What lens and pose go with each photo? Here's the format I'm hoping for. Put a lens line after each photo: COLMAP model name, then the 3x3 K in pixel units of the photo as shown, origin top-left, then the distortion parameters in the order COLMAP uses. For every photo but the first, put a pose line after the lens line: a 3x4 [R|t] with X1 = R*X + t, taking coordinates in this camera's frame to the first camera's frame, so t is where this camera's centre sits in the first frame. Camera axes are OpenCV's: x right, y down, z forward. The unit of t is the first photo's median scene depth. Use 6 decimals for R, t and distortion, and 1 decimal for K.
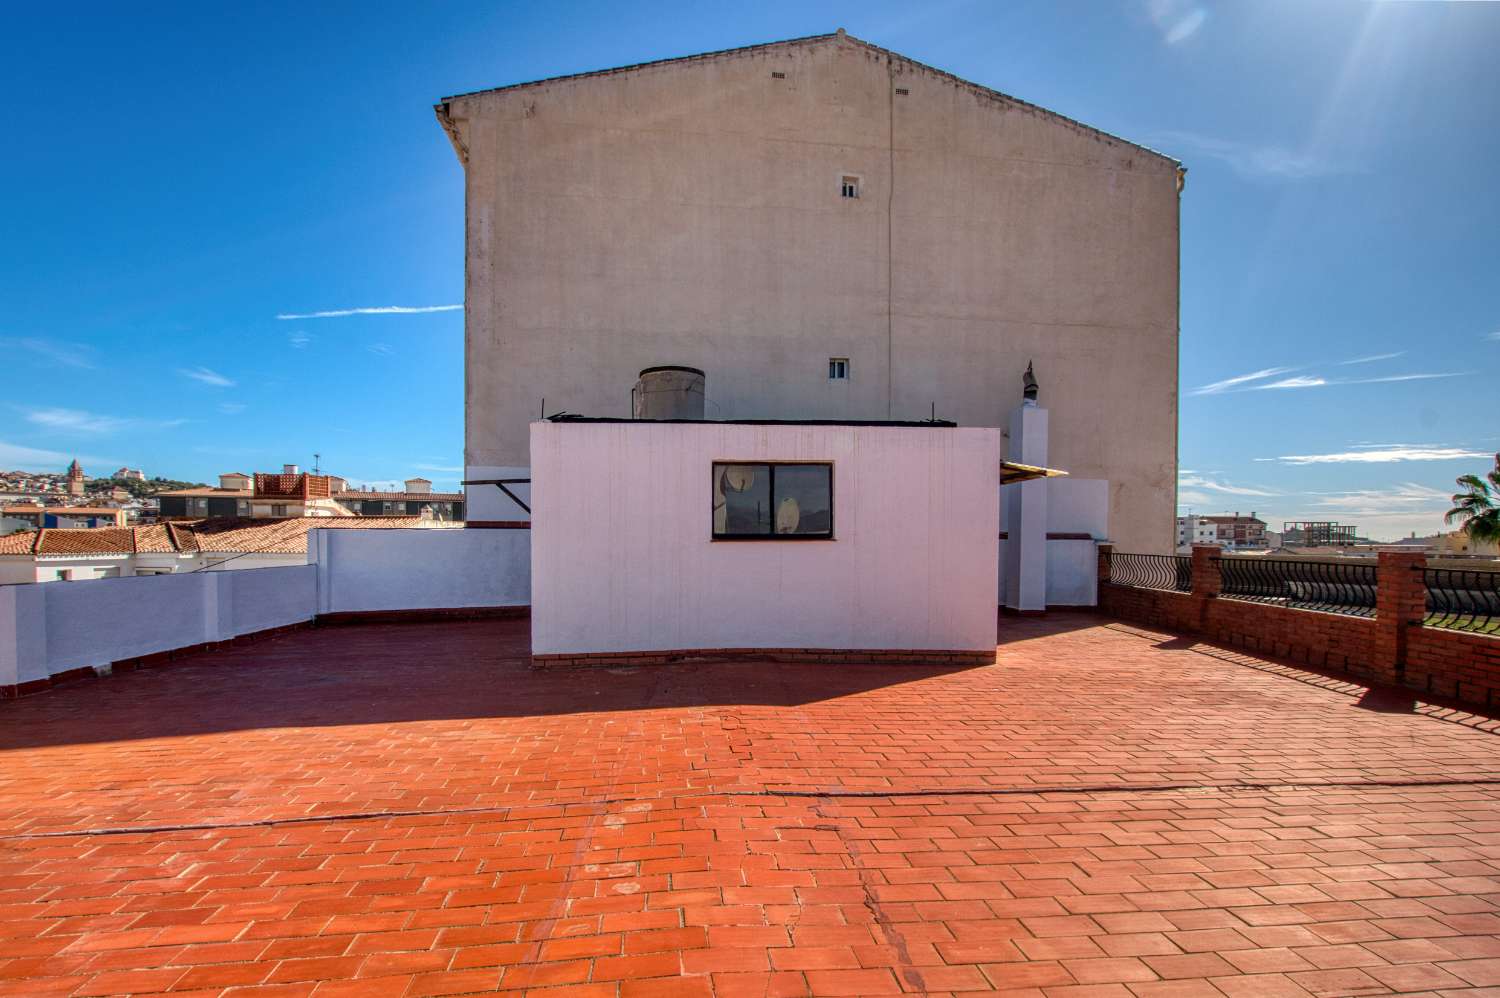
lens RADIAL K [[749.1, 0, 739.8], [0, 749.1, 548.1], [0, 0, 1]] dist [-0.022041, 0.000089]
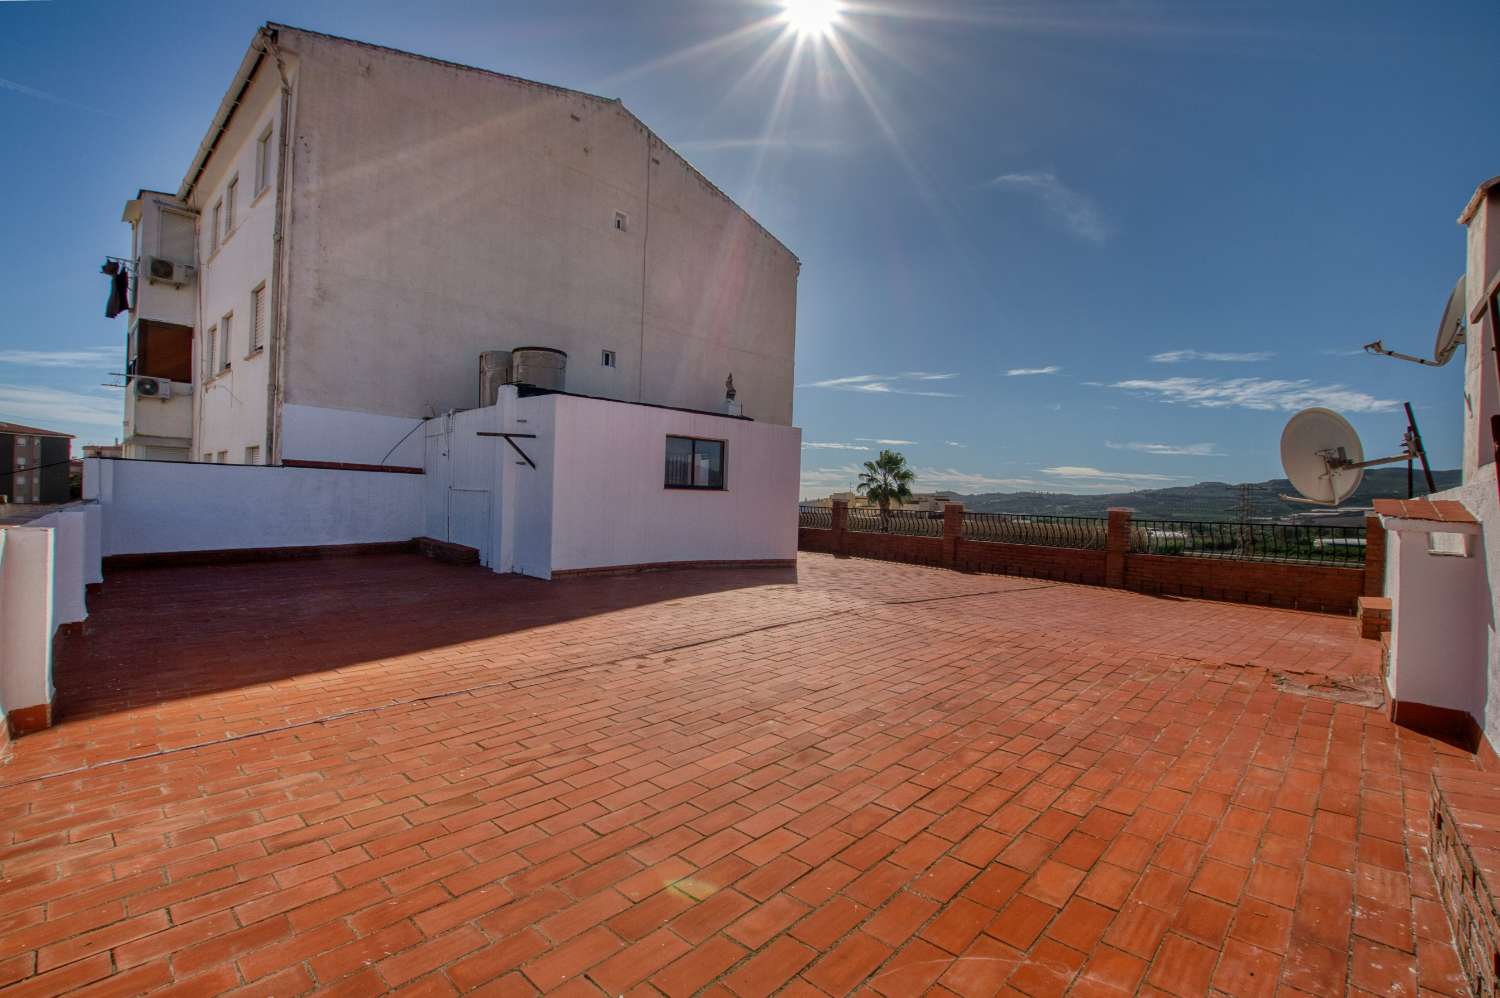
lens RADIAL K [[692.1, 0, 750.0], [0, 692.1, 499.0], [0, 0, 1]] dist [-0.015270, 0.000812]
pose [[0.774105, 0.024501, 0.632583, -0.461463], [-0.020931, 0.999695, -0.013106, 0.015401], [-0.632711, -0.003096, 0.774382, -0.092085]]
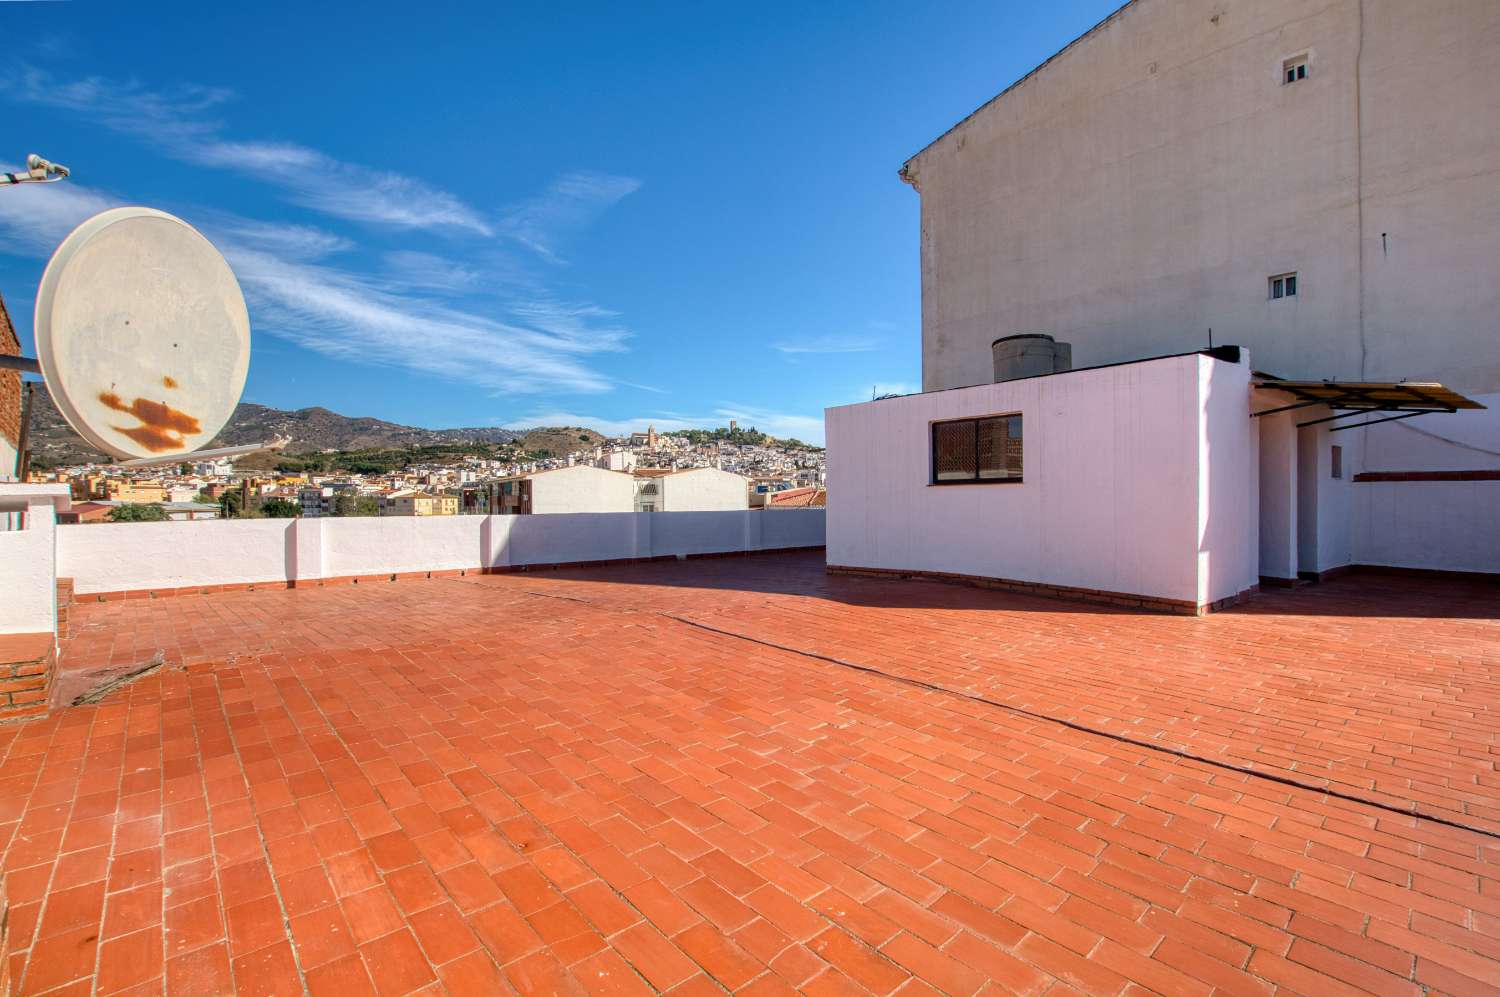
lens RADIAL K [[692.1, 0, 750.0], [0, 692.1, 498.5], [0, 0, 1]] dist [-0.015270, 0.000812]
pose [[0.576882, -0.004180, -0.816817, 0.449359], [-0.002431, 0.999974, -0.006835, 0.012371], [0.816824, 0.005929, 0.576857, 0.049158]]
